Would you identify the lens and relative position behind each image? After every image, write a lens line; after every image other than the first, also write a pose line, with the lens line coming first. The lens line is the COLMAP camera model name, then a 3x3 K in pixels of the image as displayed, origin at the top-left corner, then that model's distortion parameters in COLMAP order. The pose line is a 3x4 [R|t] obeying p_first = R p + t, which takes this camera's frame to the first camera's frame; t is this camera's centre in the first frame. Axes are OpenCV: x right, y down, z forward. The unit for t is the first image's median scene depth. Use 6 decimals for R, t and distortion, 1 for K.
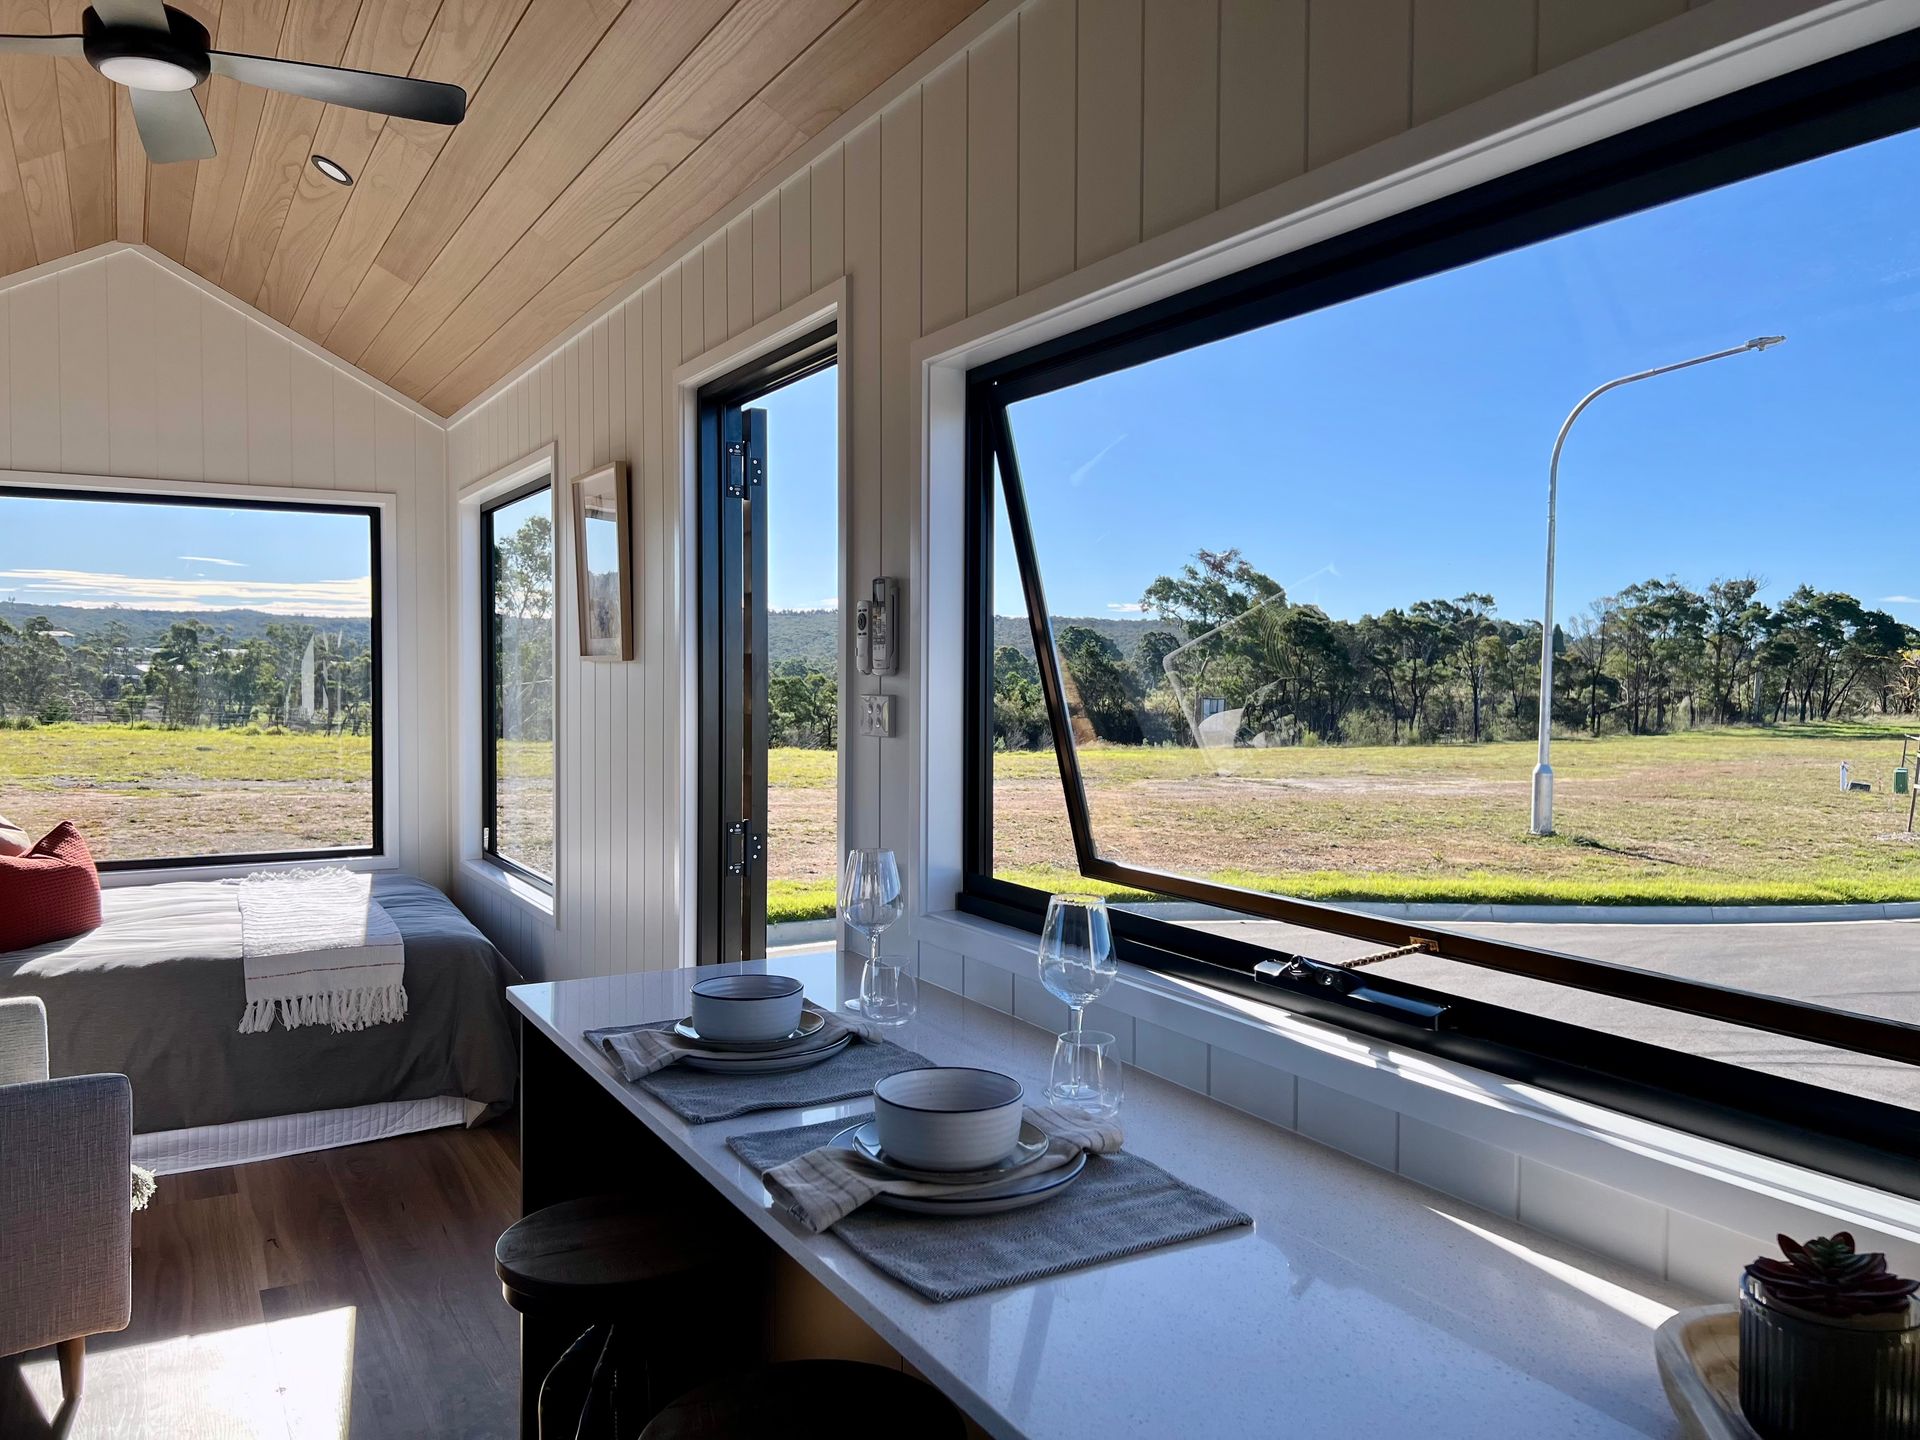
lens RADIAL K [[1434.6, 0, 962.7], [0, 1434.6, 716.1], [0, 0, 1]] dist [0.052928, -0.061081]
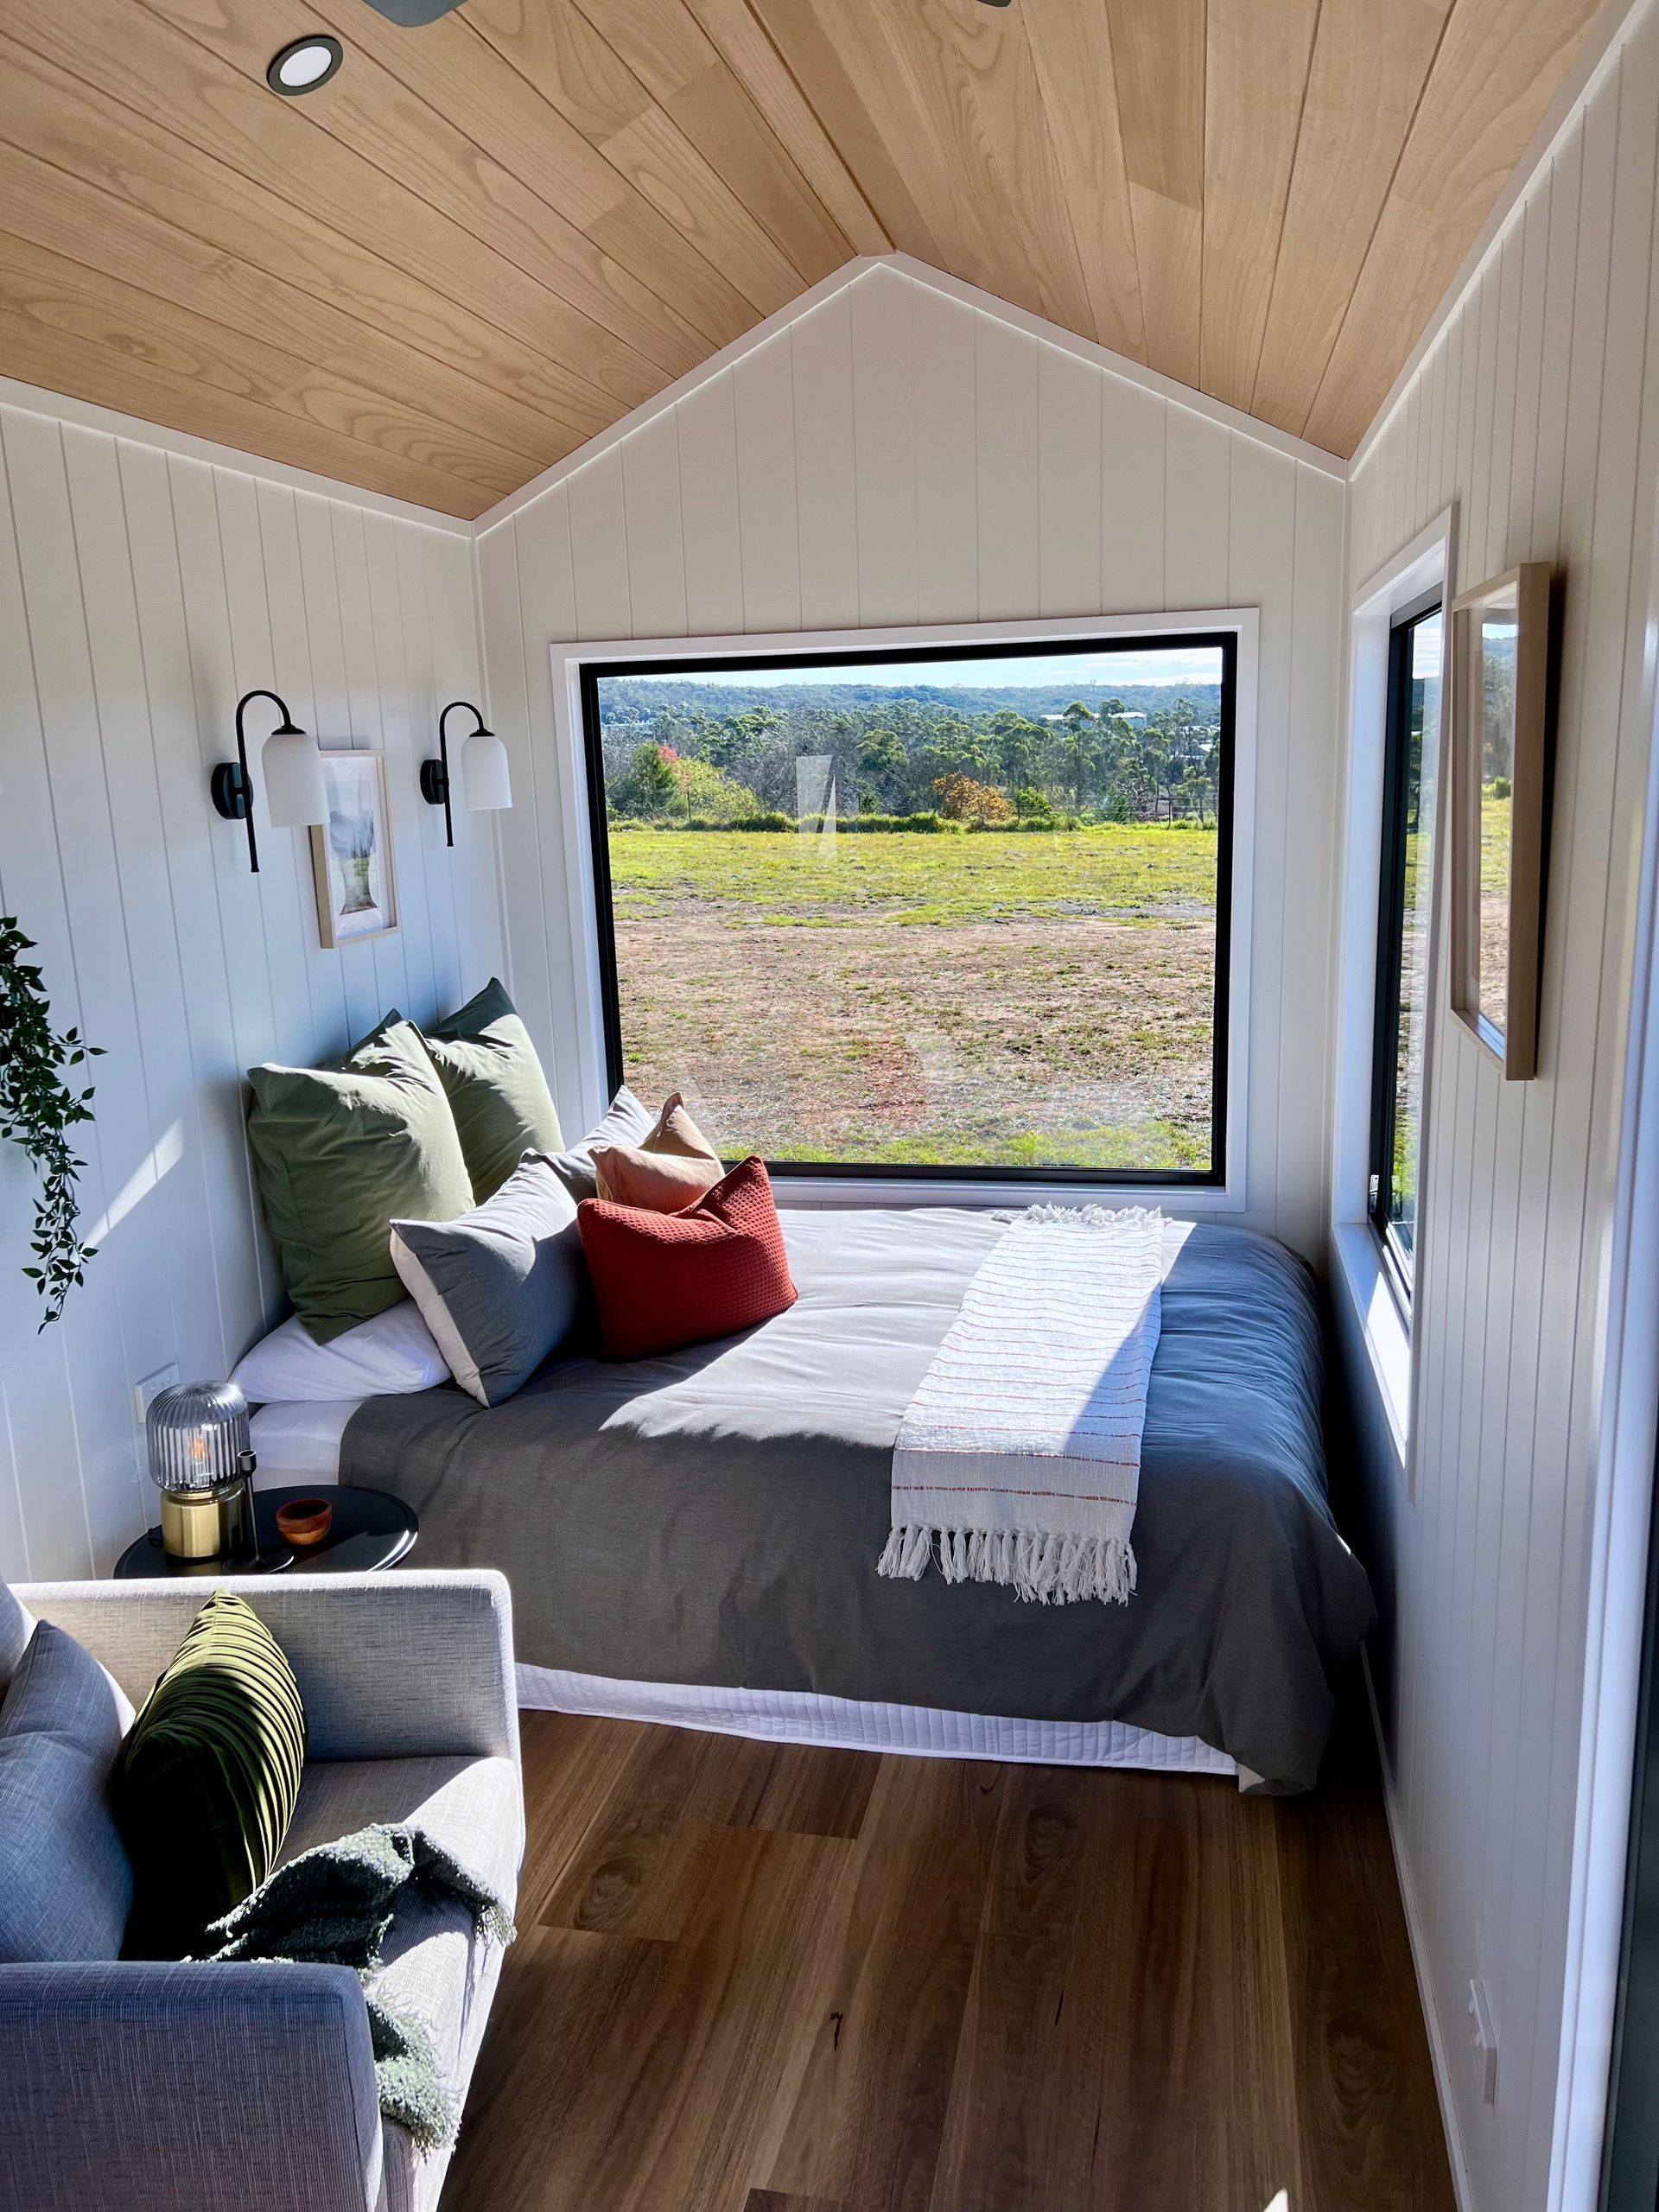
lens RADIAL K [[1595.7, 0, 859.5], [0, 1595.7, 1088.1], [0, 0, 1]] dist [0.083089, -0.095962]
pose [[0.739550, 0.112801, -0.663583, -0.063475], [0.014149, 0.983035, 0.182873, -0.106516], [0.672953, -0.144632, 0.725407, 0.484005]]
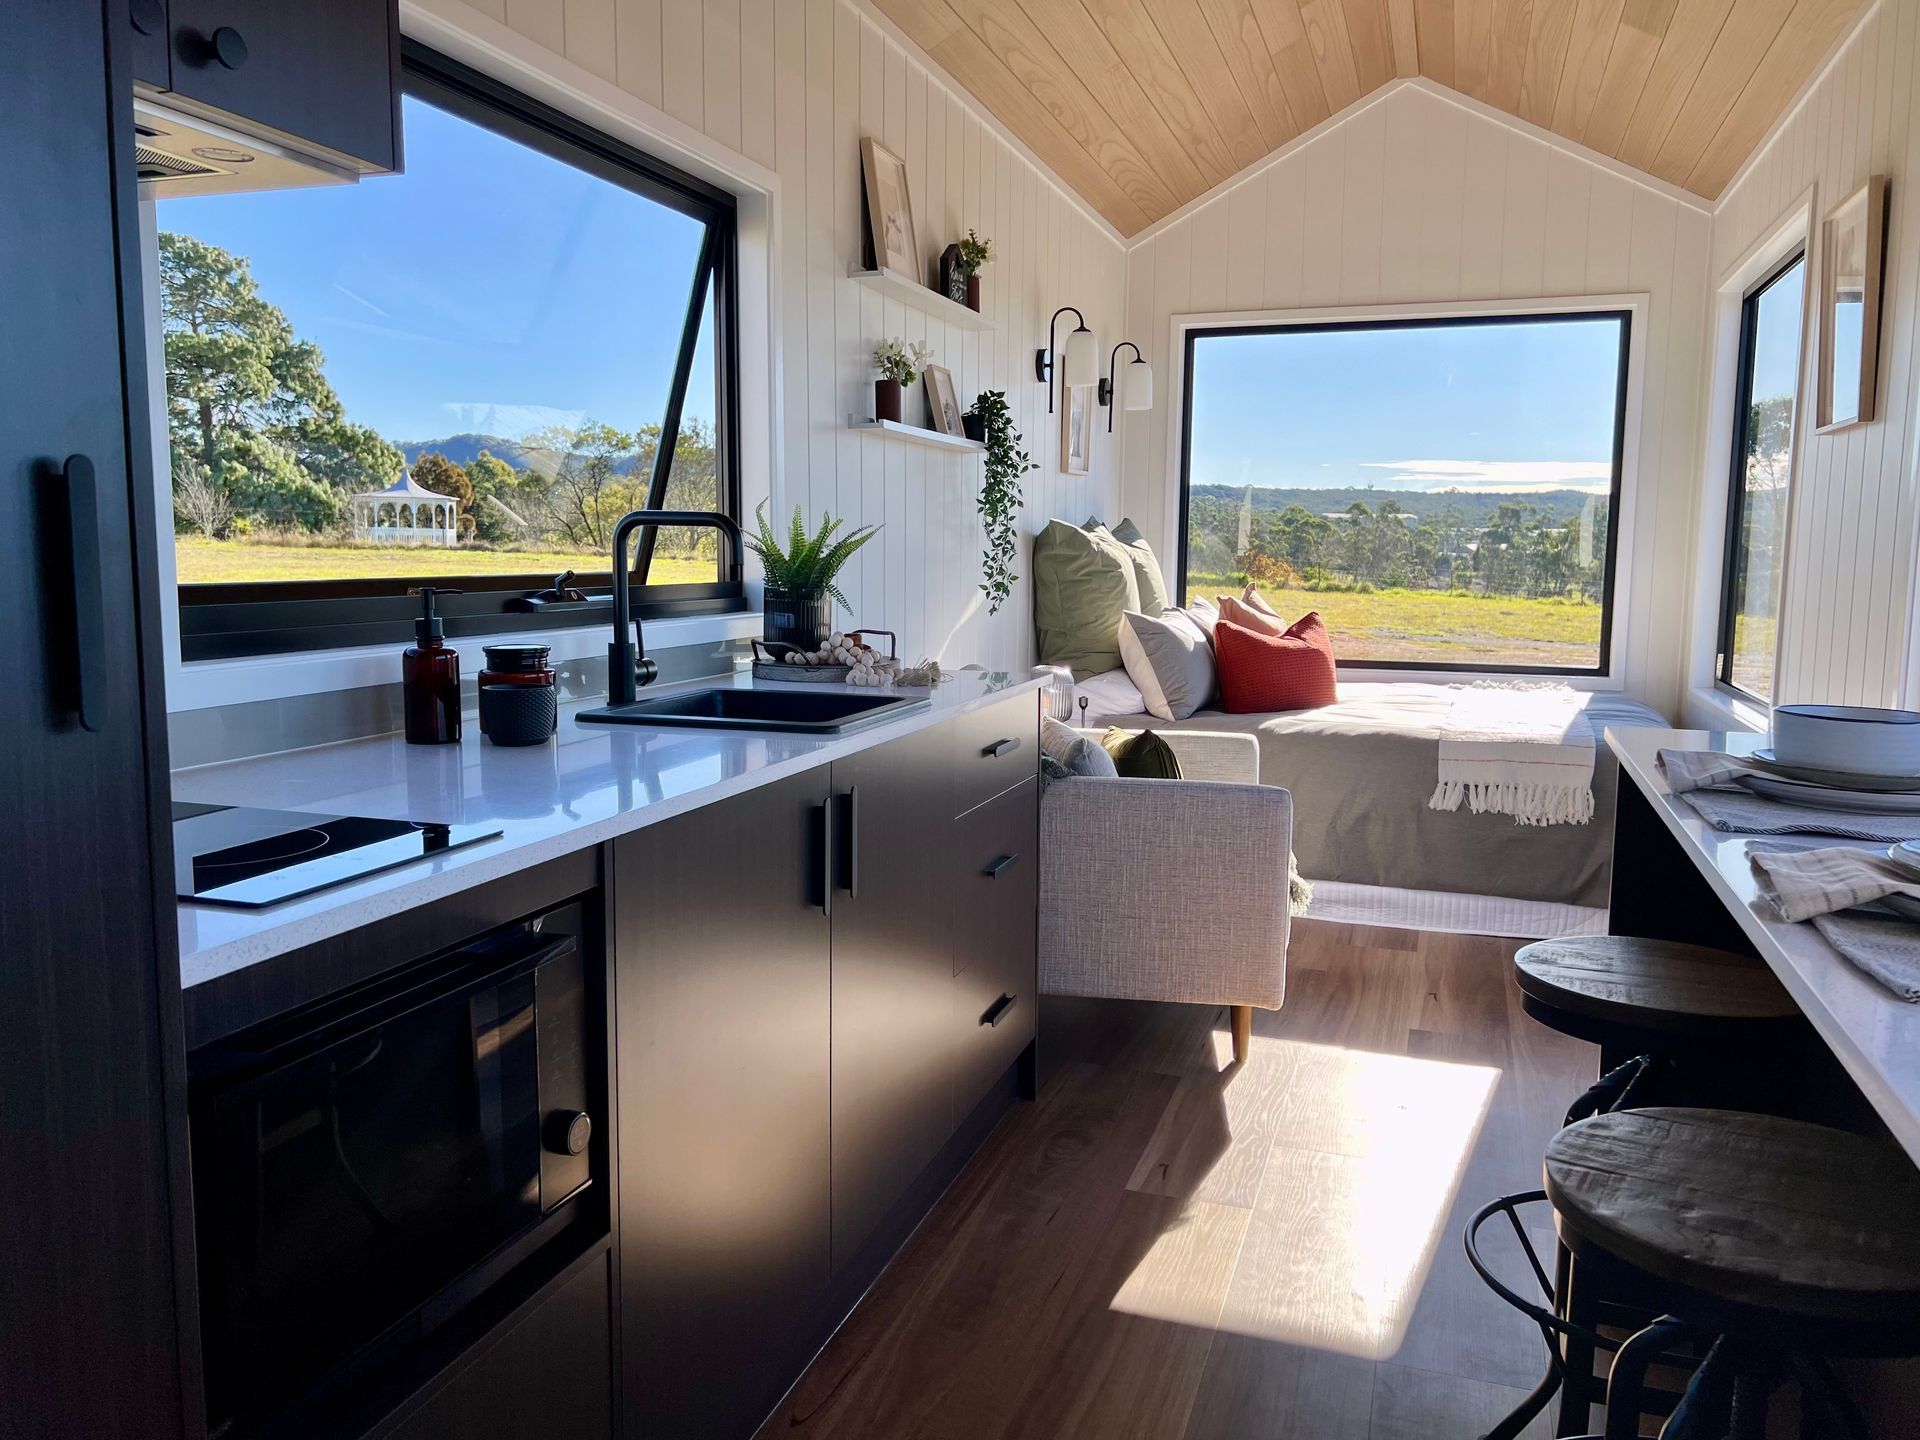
lens RADIAL K [[1434.6, 0, 962.7], [0, 1434.6, 716.1], [0, 0, 1]] dist [0.052928, -0.061081]
pose [[0.654303, 0.088667, -0.751016, 0.059259], [-0.030177, 0.995373, 0.091225, 0.061101], [0.755630, -0.037025, 0.653952, 0.050422]]
